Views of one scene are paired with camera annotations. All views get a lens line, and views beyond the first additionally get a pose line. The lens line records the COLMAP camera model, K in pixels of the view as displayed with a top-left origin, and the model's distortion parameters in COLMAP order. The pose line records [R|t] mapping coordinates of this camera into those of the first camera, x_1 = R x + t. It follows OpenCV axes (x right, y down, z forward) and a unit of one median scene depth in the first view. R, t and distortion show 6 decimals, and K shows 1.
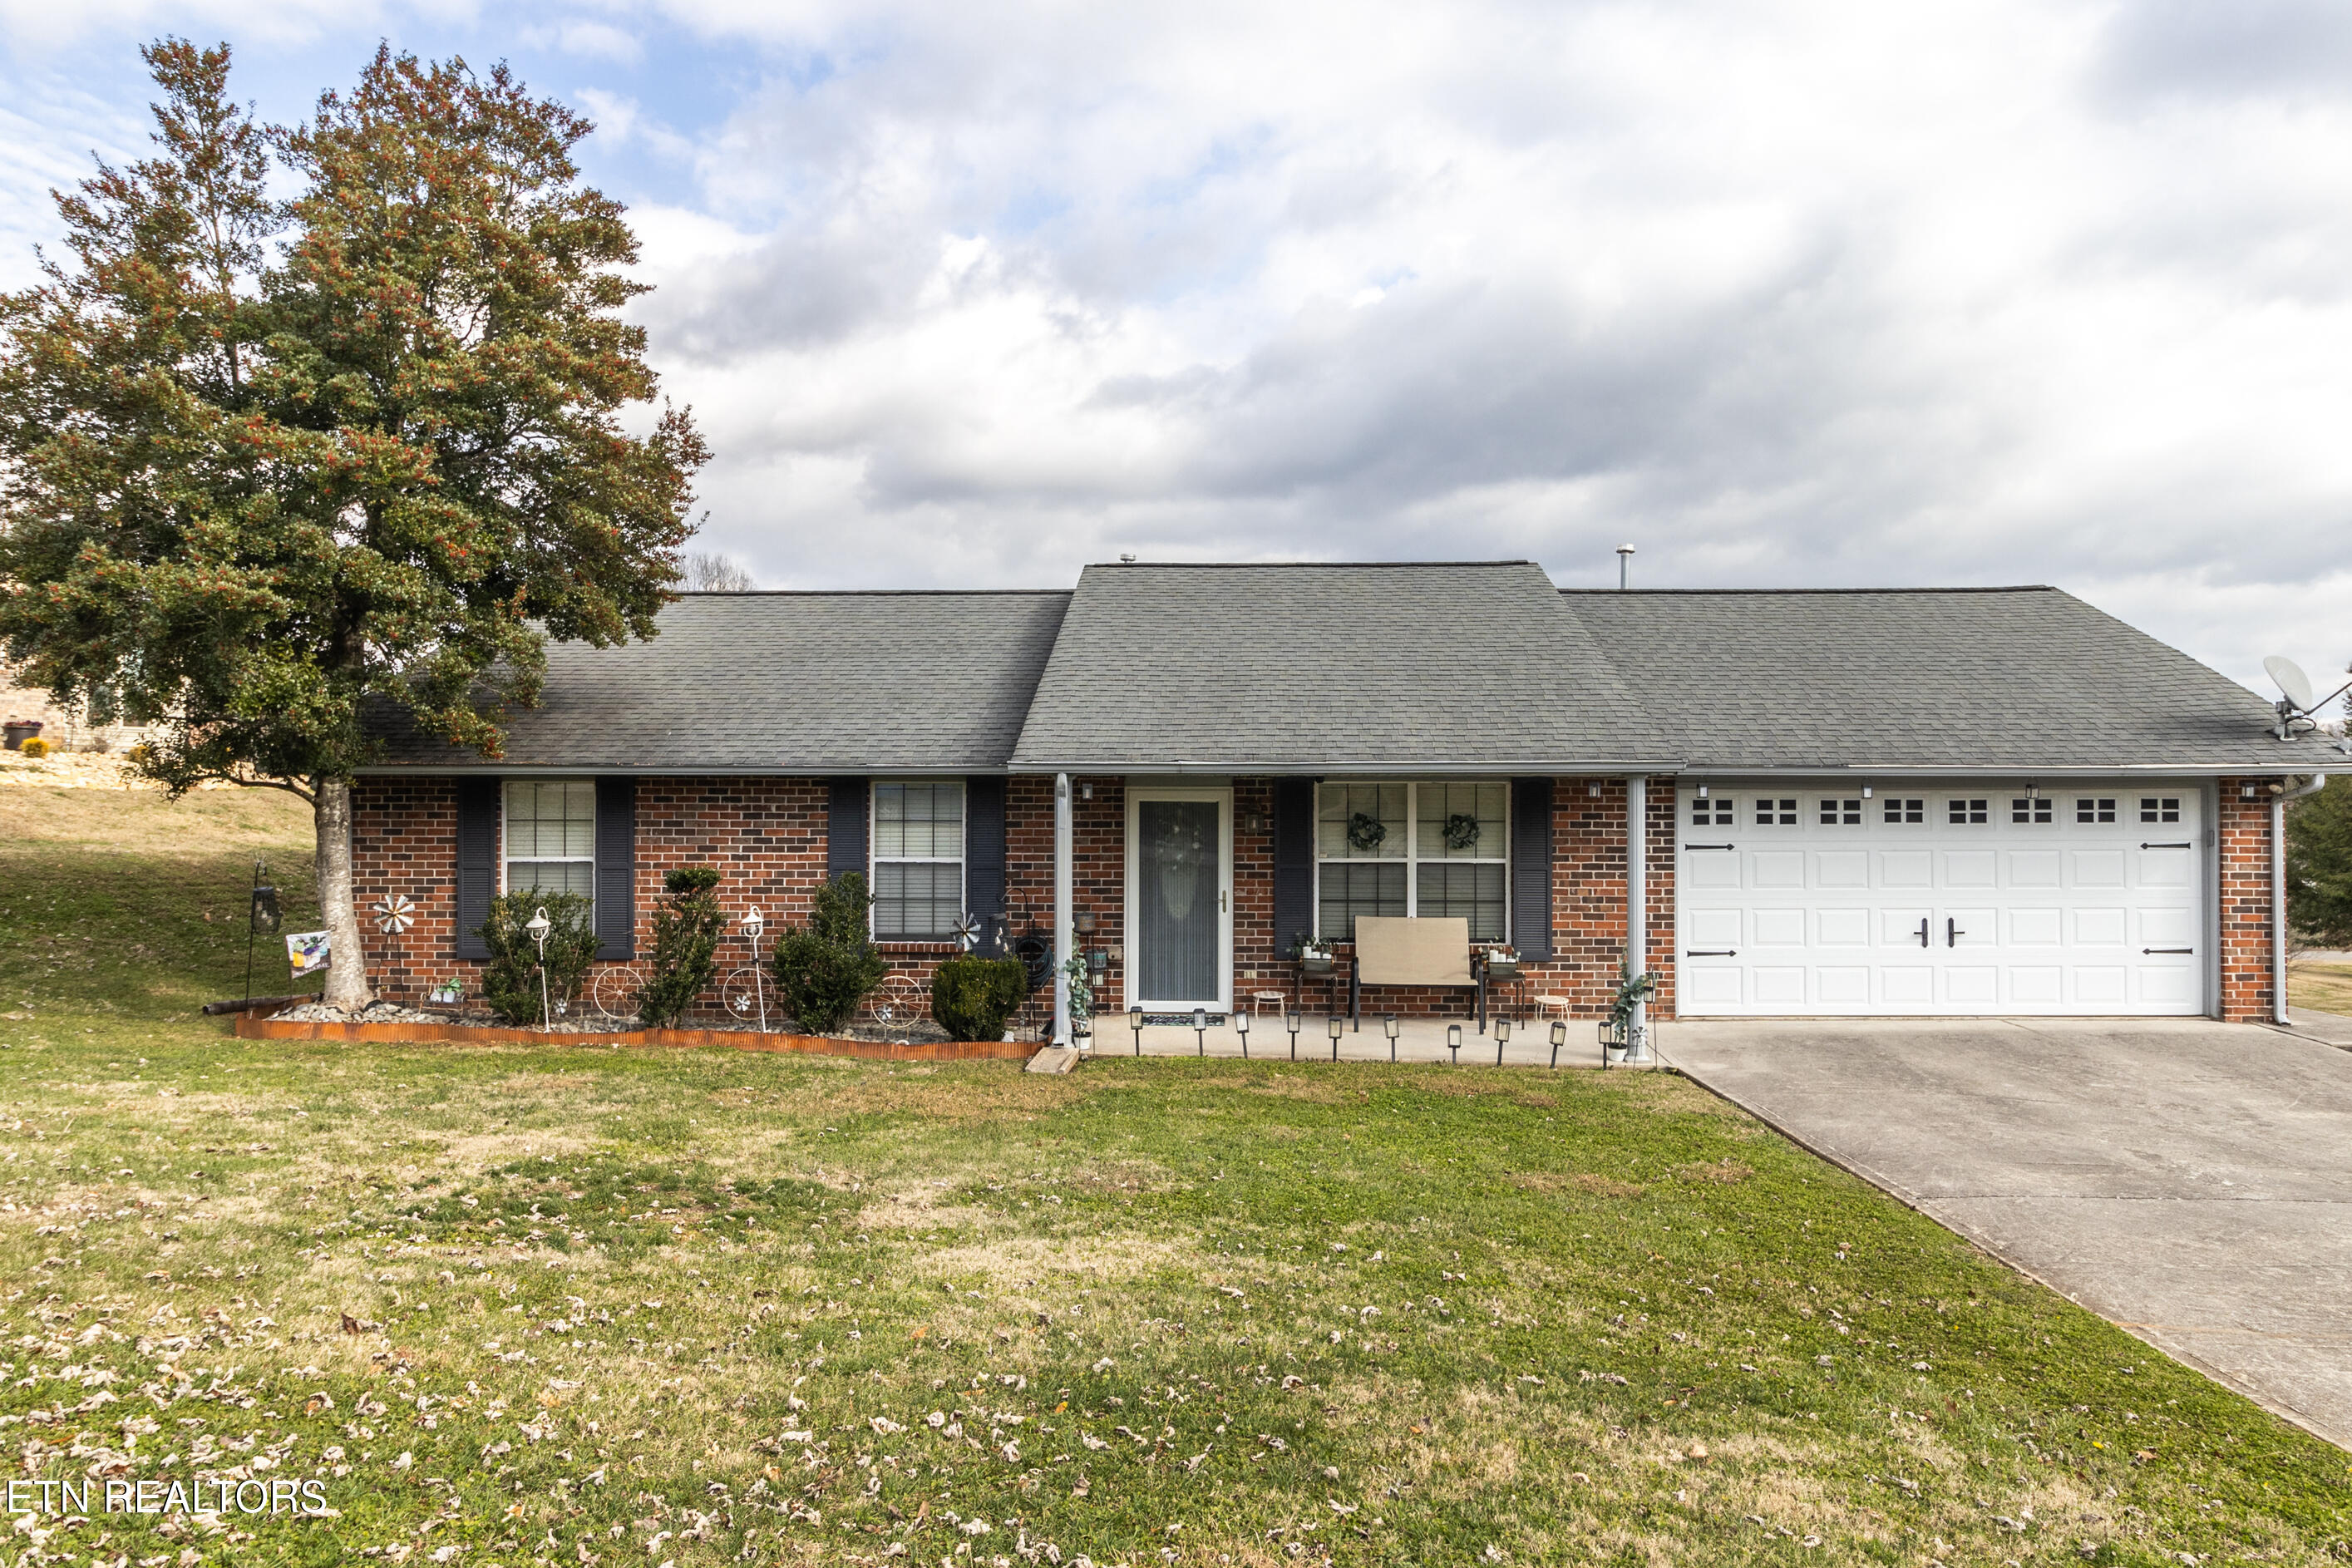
lens RADIAL K [[1528.9, 0, 1170.6], [0, 1528.9, 773.9], [0, 0, 1]] dist [0.004394, -0.002197]
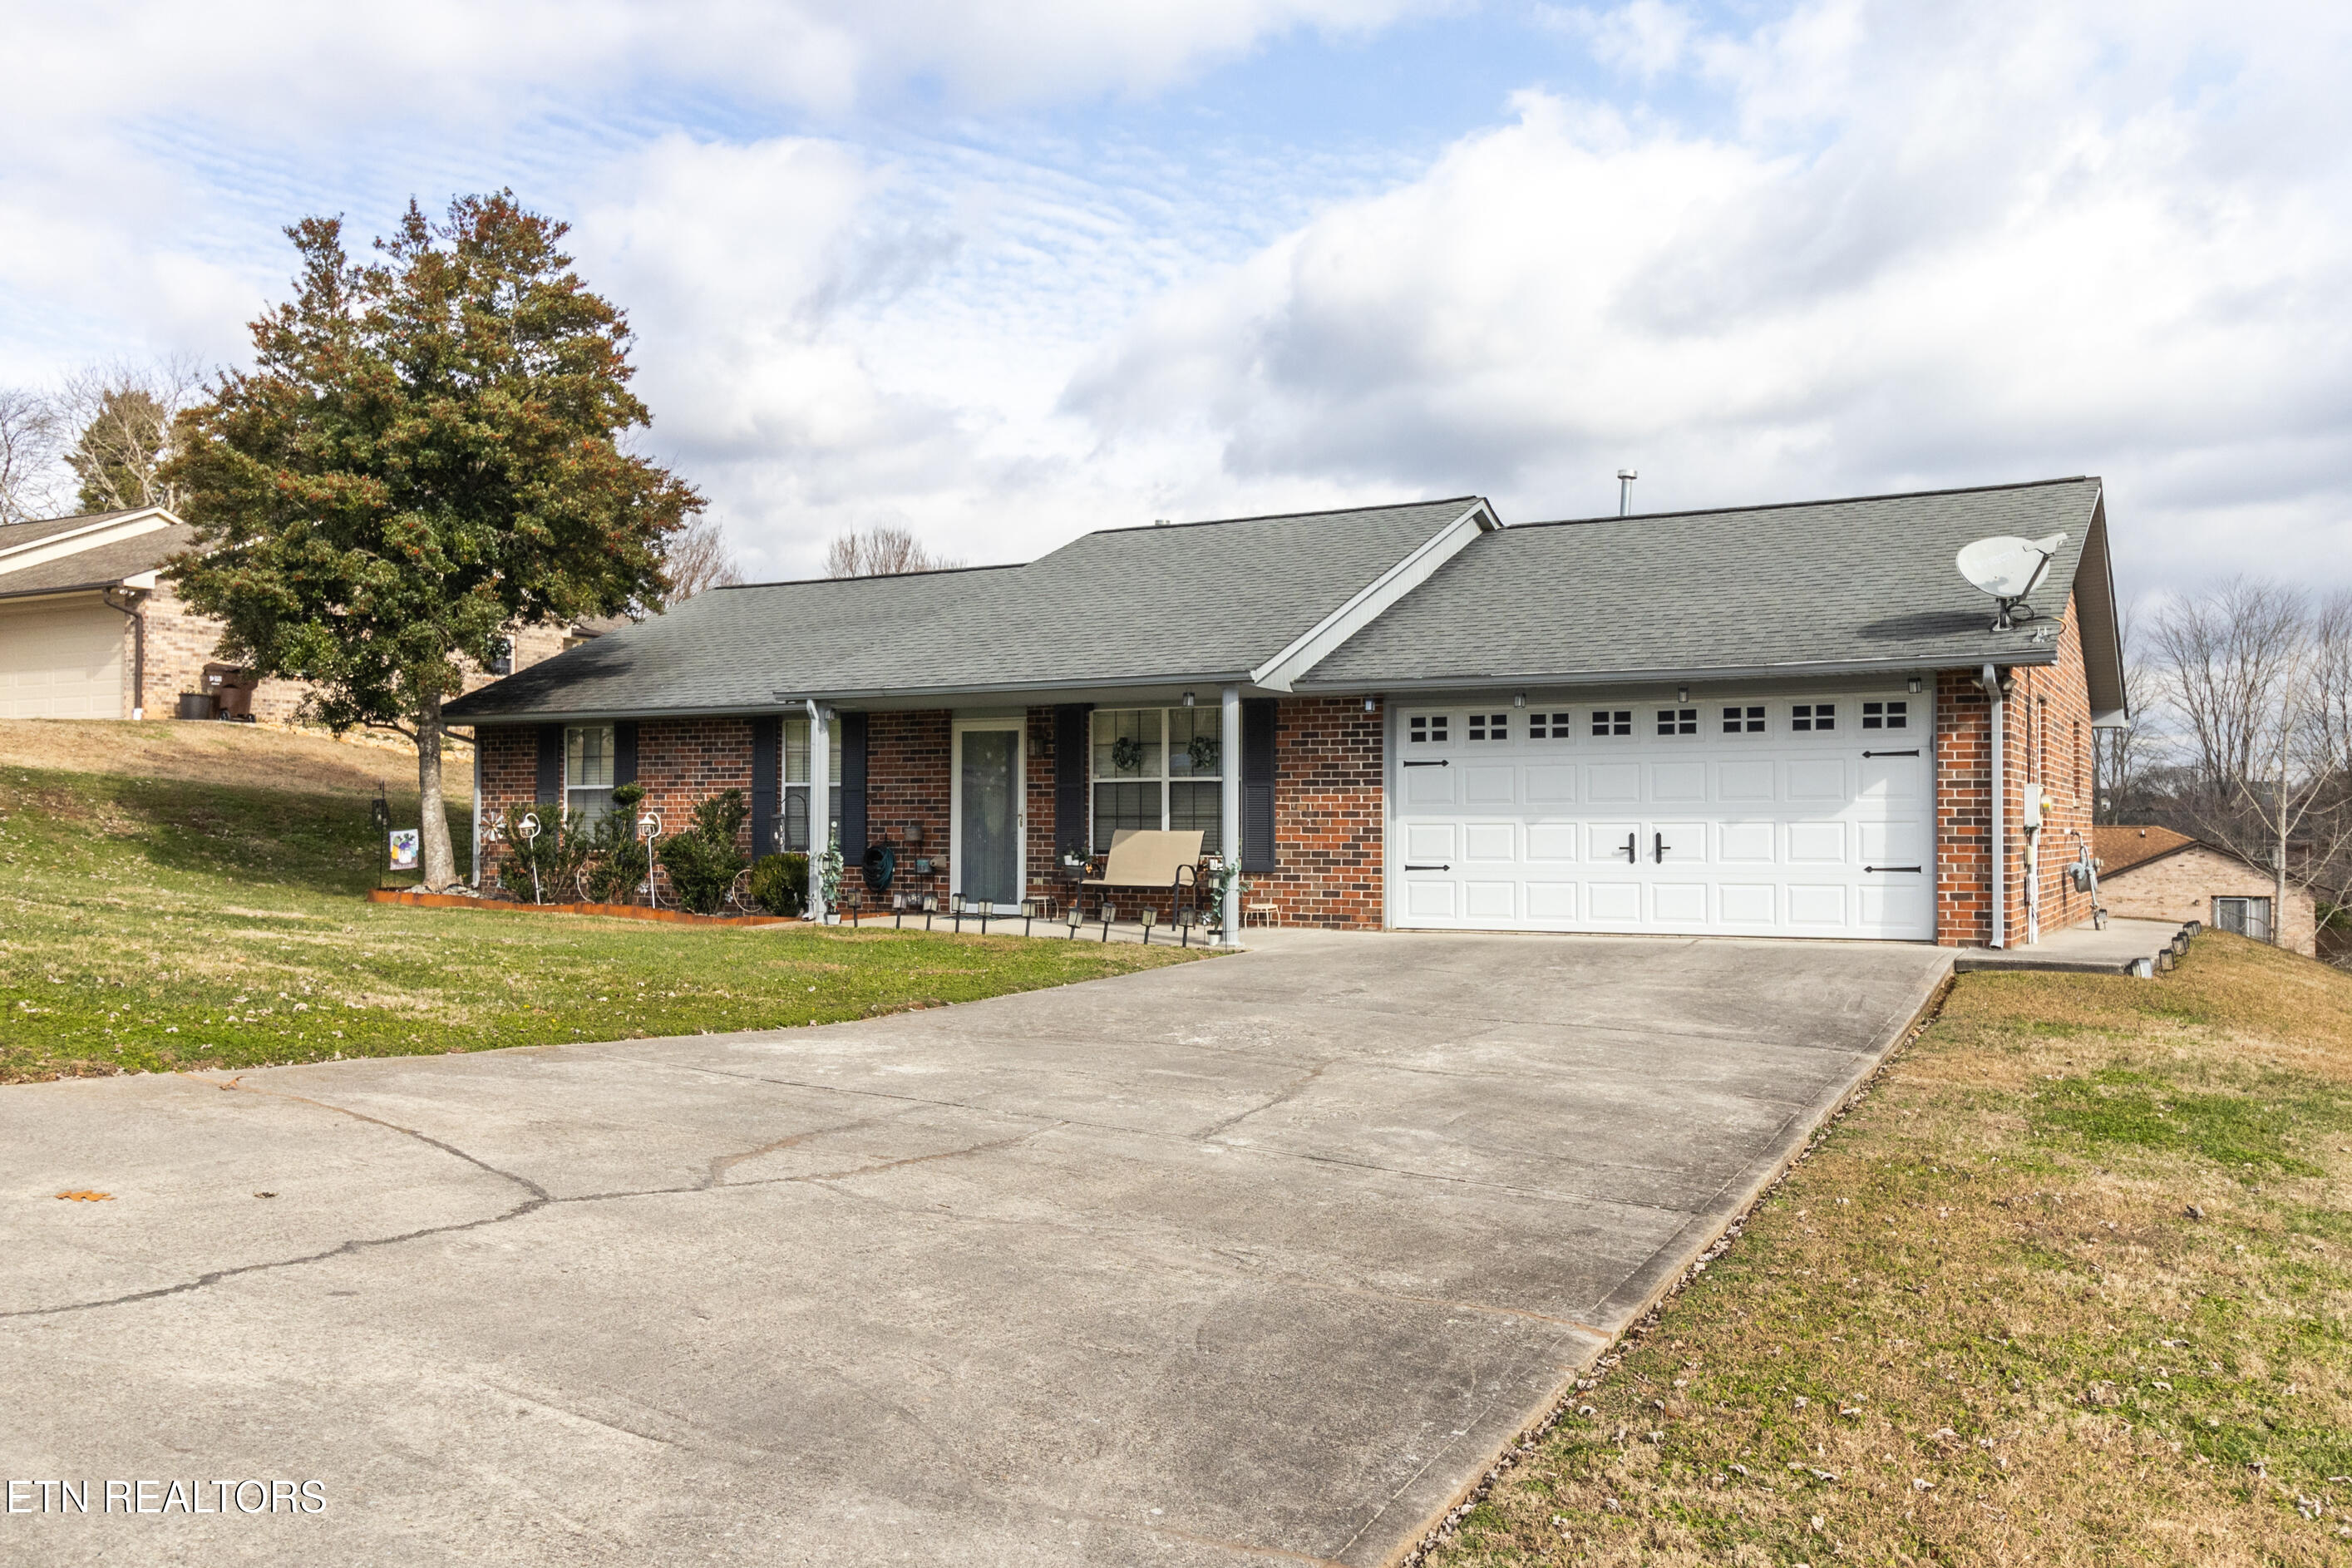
lens RADIAL K [[1914.1, 0, 1162.1], [0, 1914.1, 791.1], [0, 0, 1]] dist [0.002829, -0.002703]
pose [[0.882950, -0.007874, -0.469400, 0.814285], [0.000554, 0.999876, -0.015731, 0.088241], [0.469466, 0.013629, 0.882845, -0.214718]]
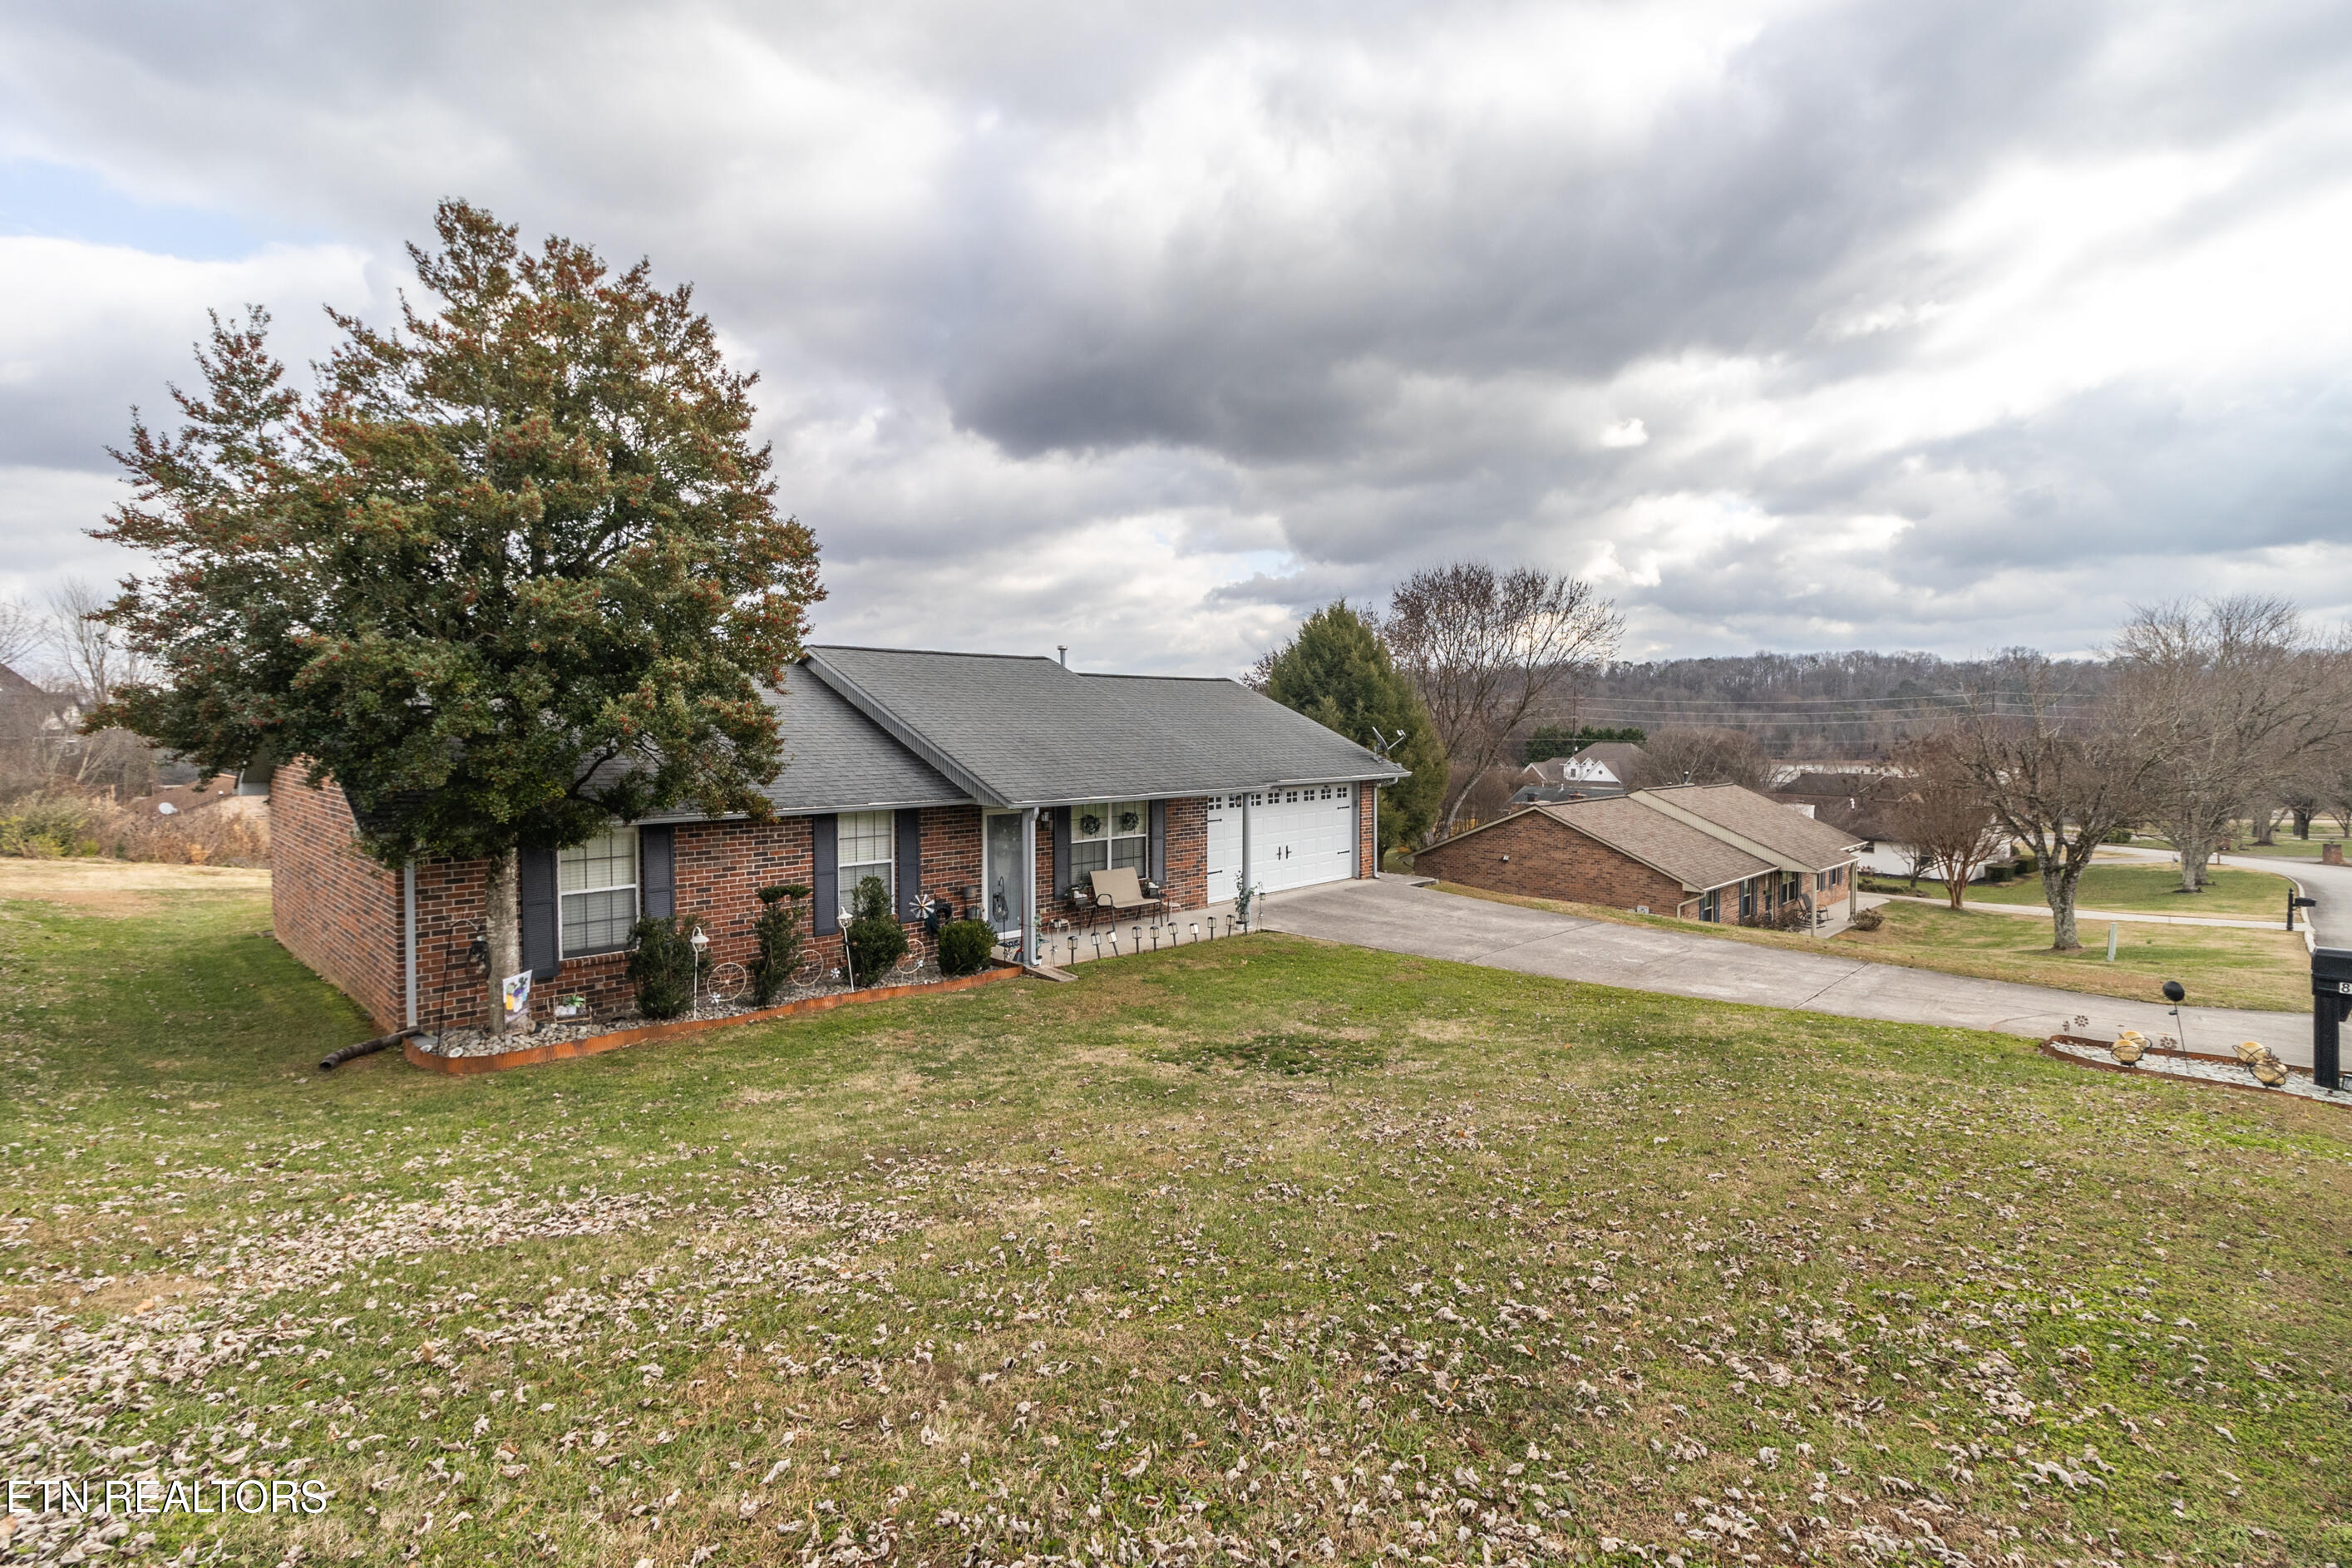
lens RADIAL K [[1109.5, 0, 1176.0], [0, 1109.5, 784.0], [0, 0, 1]] dist [0.001660, 0.001087]
pose [[0.675202, -0.040507, 0.736520, -0.784000], [0.002182, 0.998596, 0.052920, -0.080921], [-0.737630, -0.034125, 0.674343, 0.043873]]
